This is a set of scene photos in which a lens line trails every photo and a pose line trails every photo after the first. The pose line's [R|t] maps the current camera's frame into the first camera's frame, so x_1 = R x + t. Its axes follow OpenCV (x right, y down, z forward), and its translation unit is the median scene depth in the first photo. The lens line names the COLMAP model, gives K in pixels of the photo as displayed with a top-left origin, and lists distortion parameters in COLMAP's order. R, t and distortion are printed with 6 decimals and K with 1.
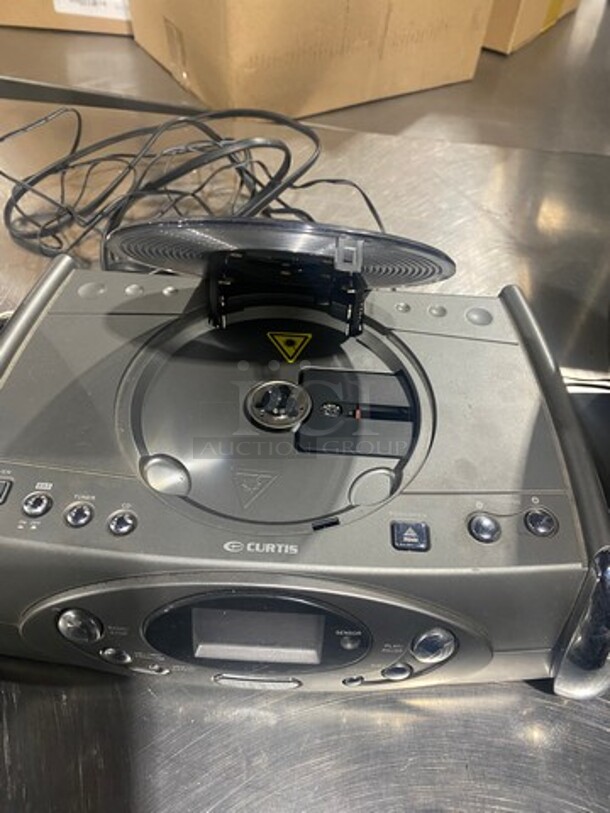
lens RADIAL K [[616.6, 0, 314.8], [0, 616.6, 405.0], [0, 0, 1]] dist [-0.001453, -0.003261]
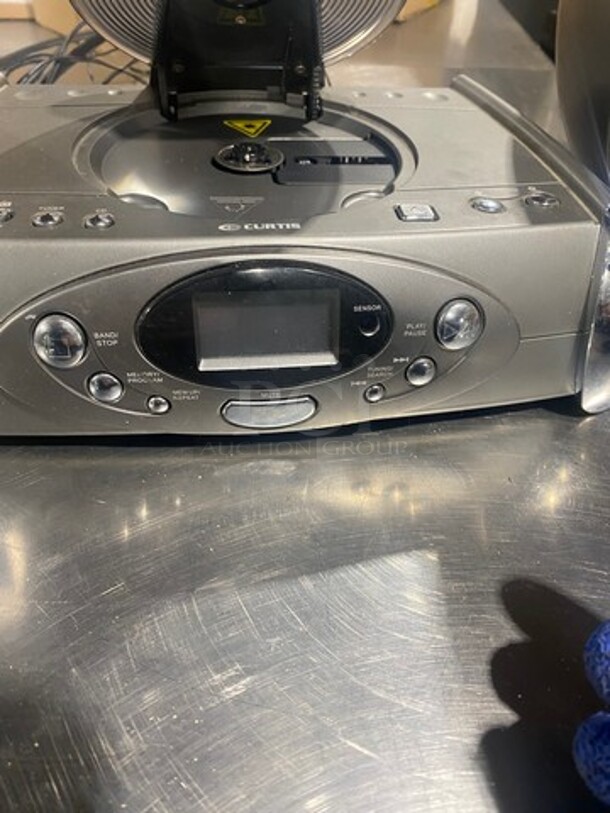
lens RADIAL K [[640.5, 0, 320.5], [0, 640.5, 408.8], [0, 0, 1]] dist [-0.002331, -0.070243]
pose [[0.983994, -0.126234, 0.125783, -0.114408], [0.139350, 0.985019, -0.101579, 0.454773], [-0.111076, 0.117481, 0.986844, 0.073732]]
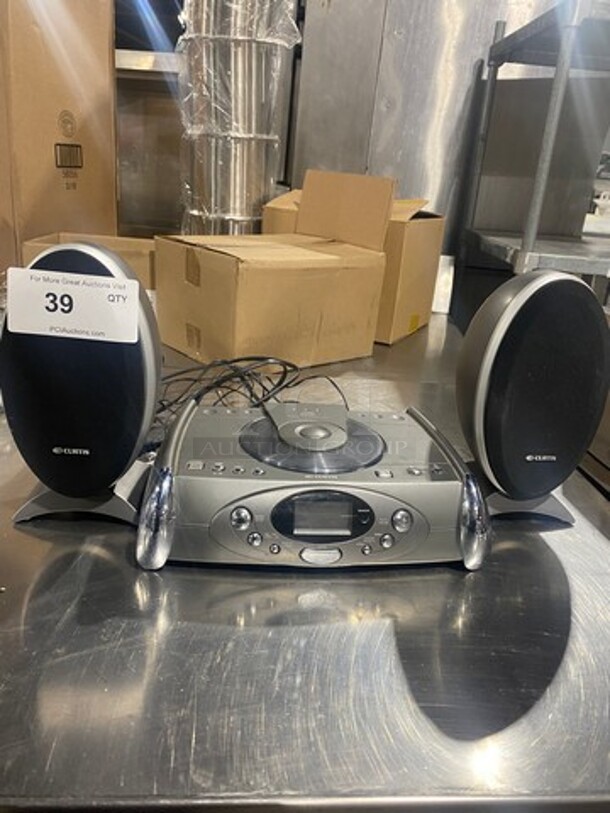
lens RADIAL K [[622.7, 0, 305.0], [0, 622.7, 406.5], [0, 0, 1]] dist [0.180979, -0.002435]
pose [[0.990627, -0.032850, 0.132588, -0.338058], [0.091311, 0.881162, -0.463913, 0.811650], [-0.101592, 0.471671, 0.875903, -0.872908]]
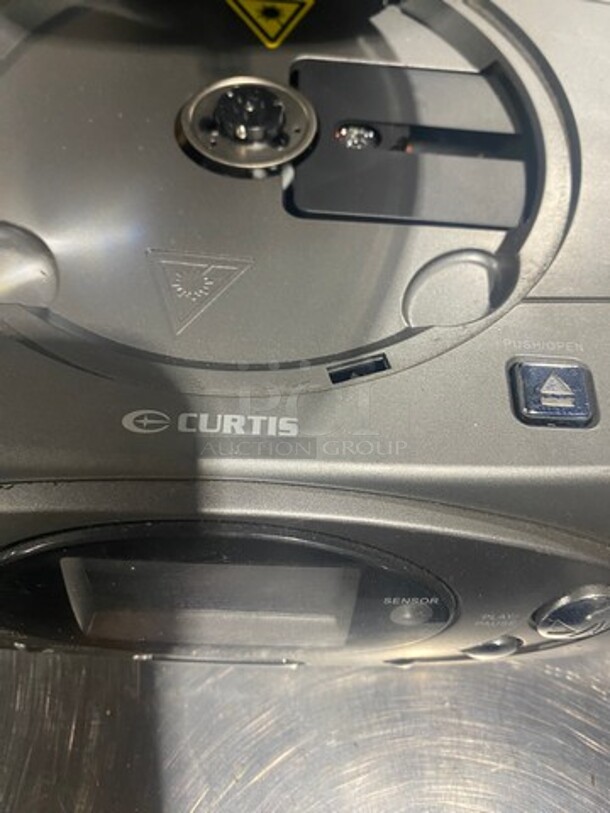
lens RADIAL K [[611.6, 0, 305.0], [0, 611.6, 406.5], [0, 0, 1]] dist [-0.005301, -0.003863]
pose [[0.999891, -0.007606, 0.012663, -0.021366], [0.004128, 0.966971, 0.254853, 0.085538], [-0.014184, -0.254773, 0.966897, 0.450897]]
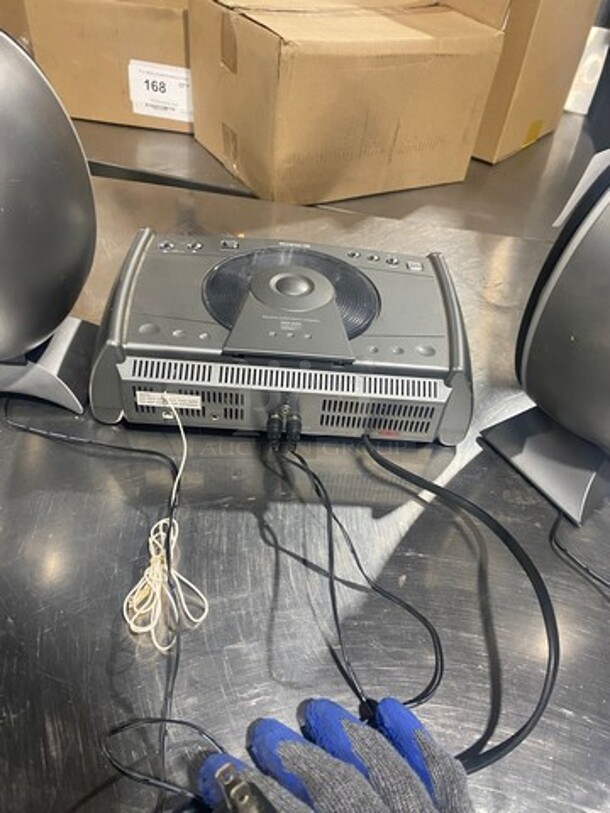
lens RADIAL K [[611.6, 0, 305.0], [0, 611.6, 406.5], [0, 0, 1]] dist [-0.005301, -0.003863]
pose [[0.998022, 0.060374, -0.017519, -0.031299], [-0.062034, 0.990965, -0.118908, 0.205620], [0.010182, 0.119760, 0.992751, -0.402493]]
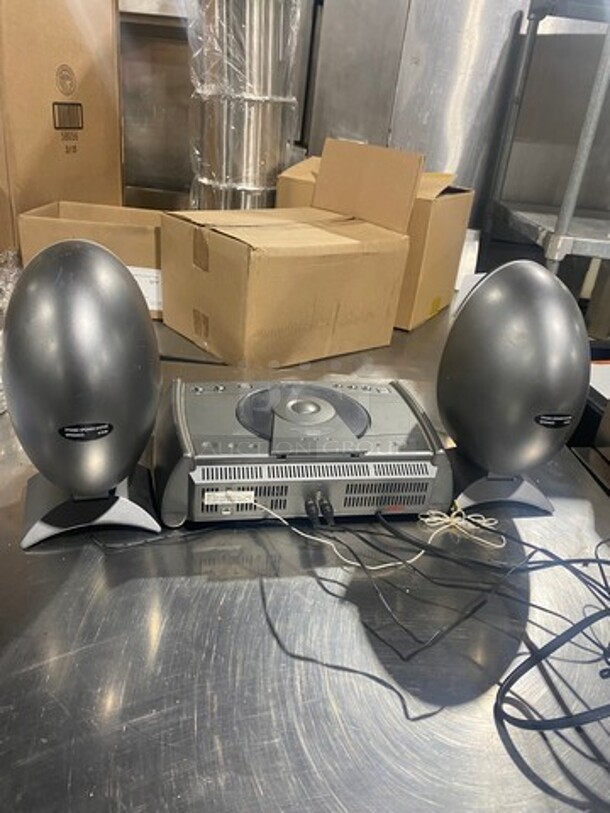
lens RADIAL K [[623.0, 0, 313.8], [0, 623.0, 407.7], [0, 0, 1]] dist [0.158745, 0.000994]
pose [[0.991601, -0.018825, 0.127959, -0.320659], [0.068180, 0.916806, -0.393470, 0.515686], [-0.109906, 0.398890, 0.910389, -0.803937]]
